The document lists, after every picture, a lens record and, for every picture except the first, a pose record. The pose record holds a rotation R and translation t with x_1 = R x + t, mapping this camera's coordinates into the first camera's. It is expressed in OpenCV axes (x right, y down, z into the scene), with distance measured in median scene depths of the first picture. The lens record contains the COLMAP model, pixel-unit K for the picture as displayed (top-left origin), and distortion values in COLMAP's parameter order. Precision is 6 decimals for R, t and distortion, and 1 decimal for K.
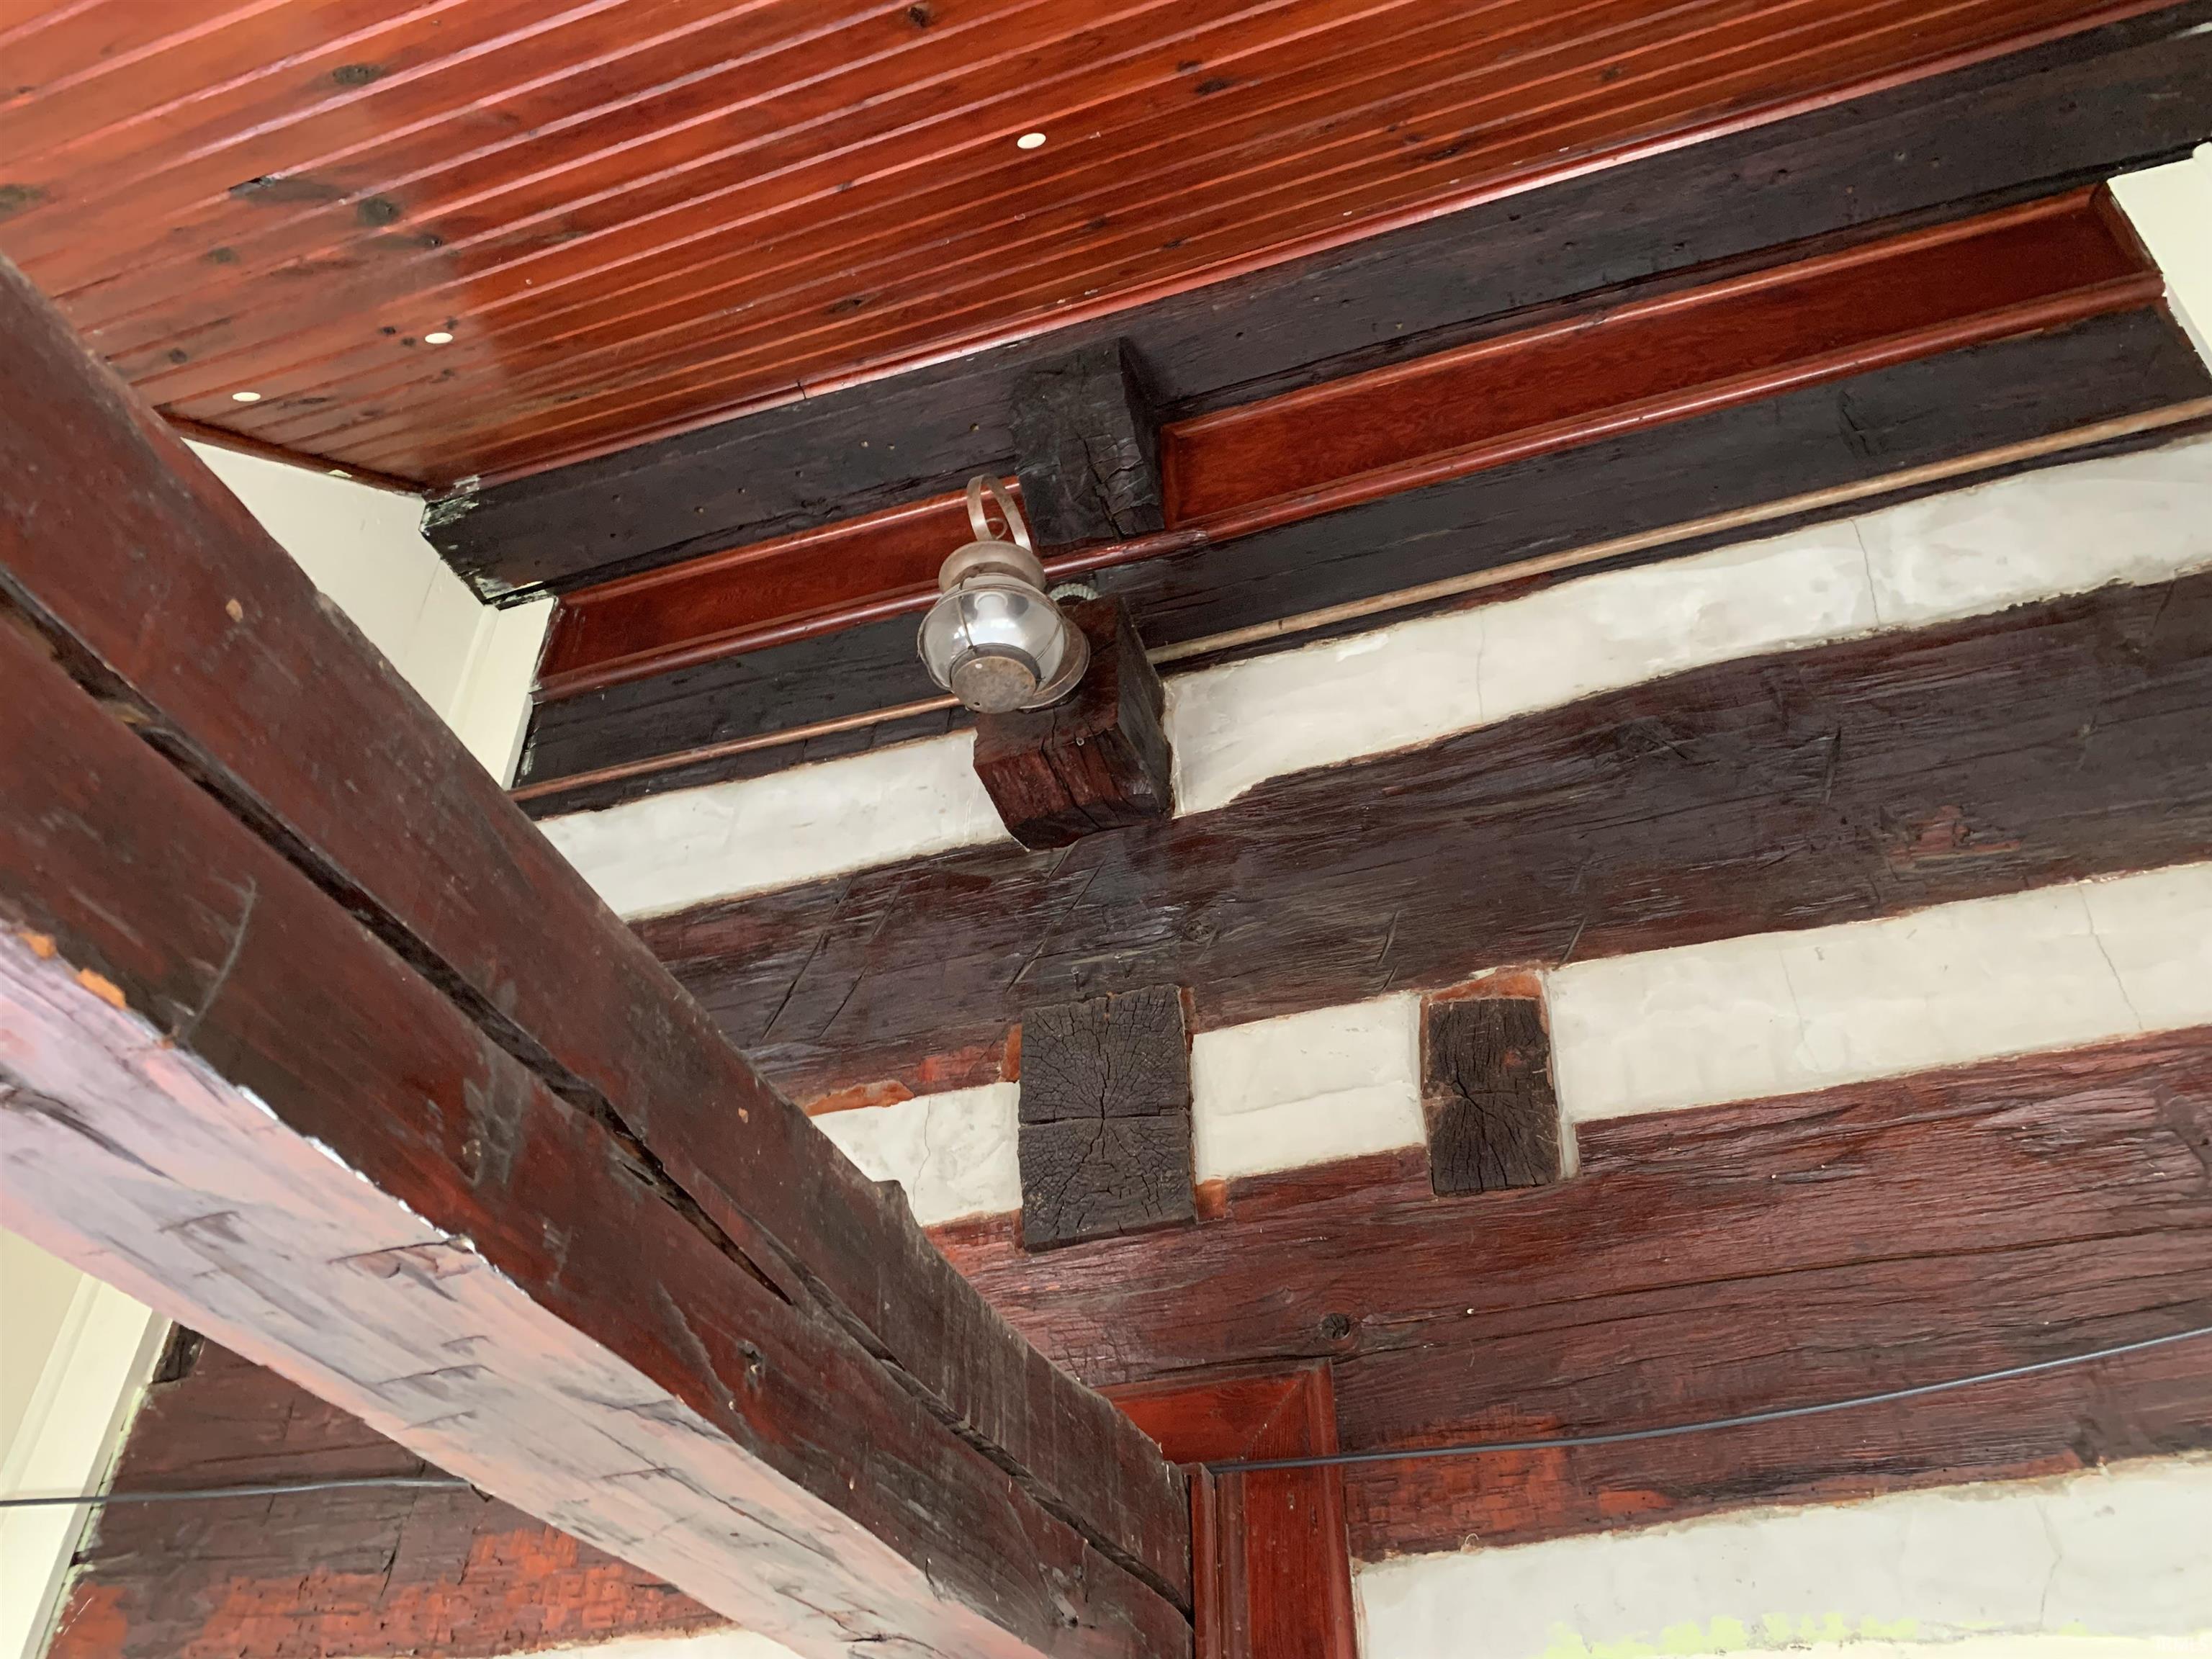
lens RADIAL K [[1697.8, 0, 1103.3], [0, 1697.8, 824.9], [0, 0, 1]] dist [-0.003445, 0.002830]
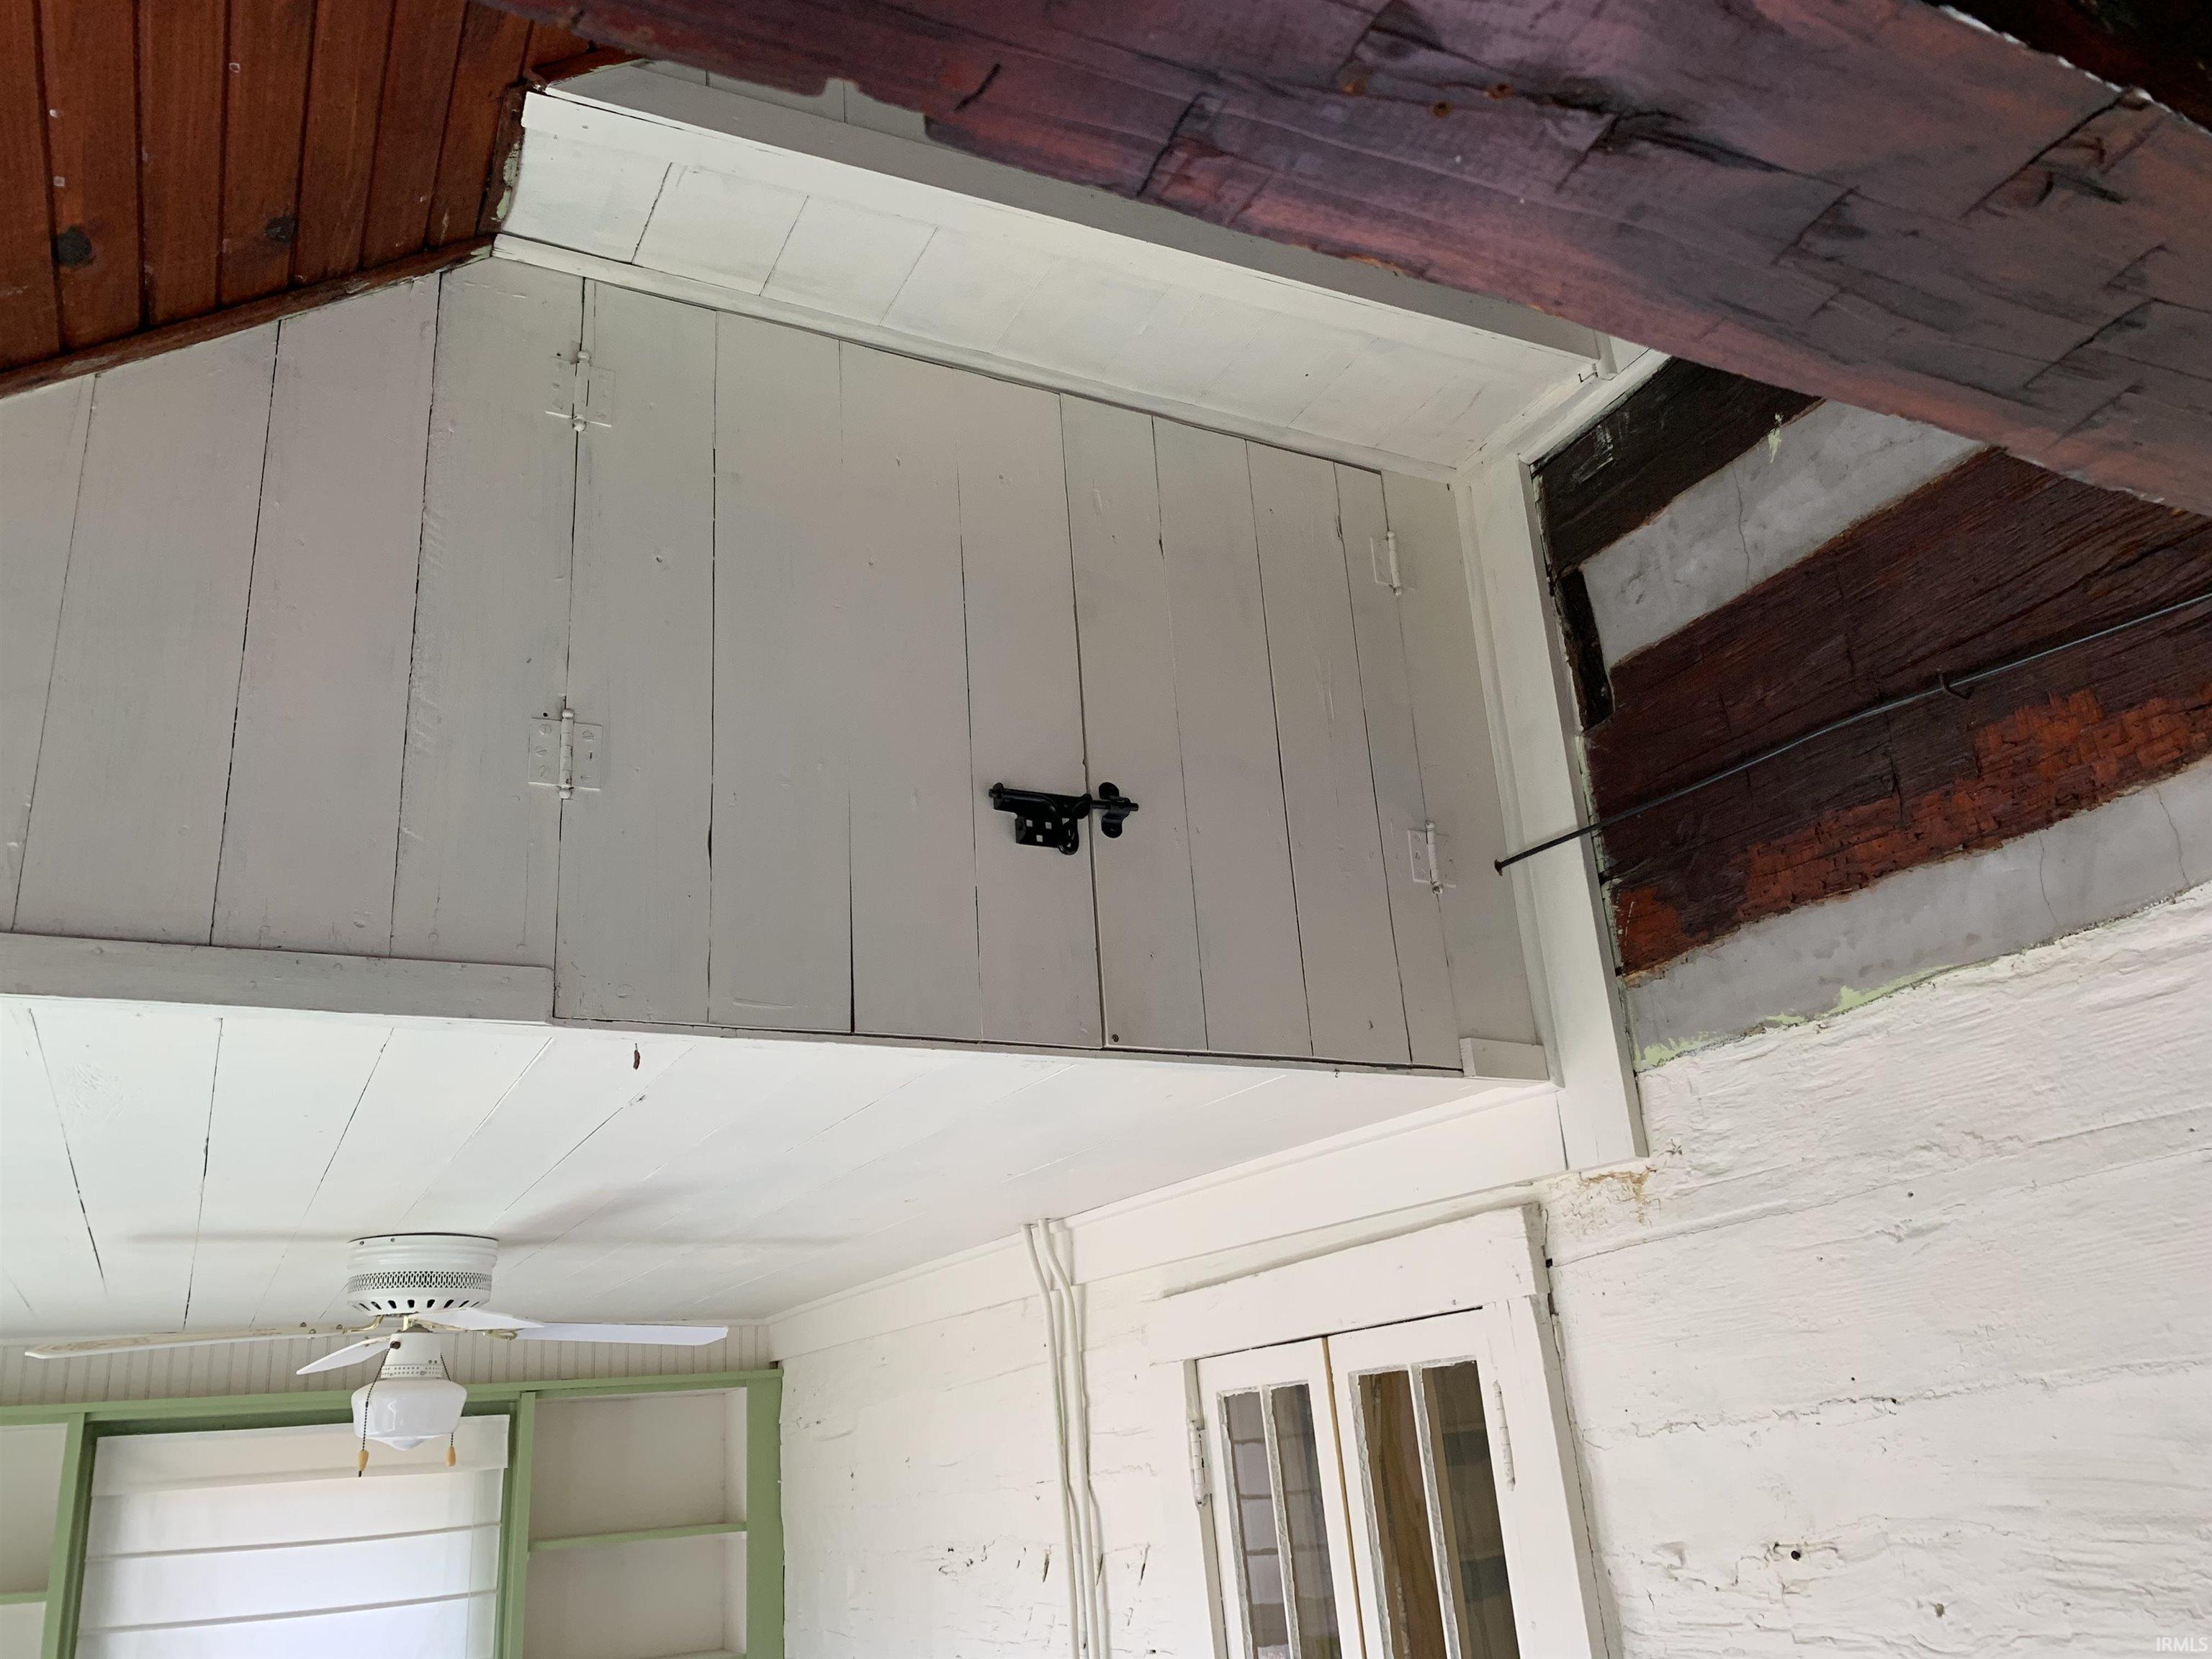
lens RADIAL K [[1697.8, 0, 1104.2], [0, 1697.8, 831.5], [0, 0, 1]] dist [-0.003445, 0.002830]
pose [[0.712779, -0.297272, -0.635276, -0.128409], [0.497443, 0.852787, 0.159076, 0.069535], [0.494466, -0.429400, 0.755724, 0.002656]]
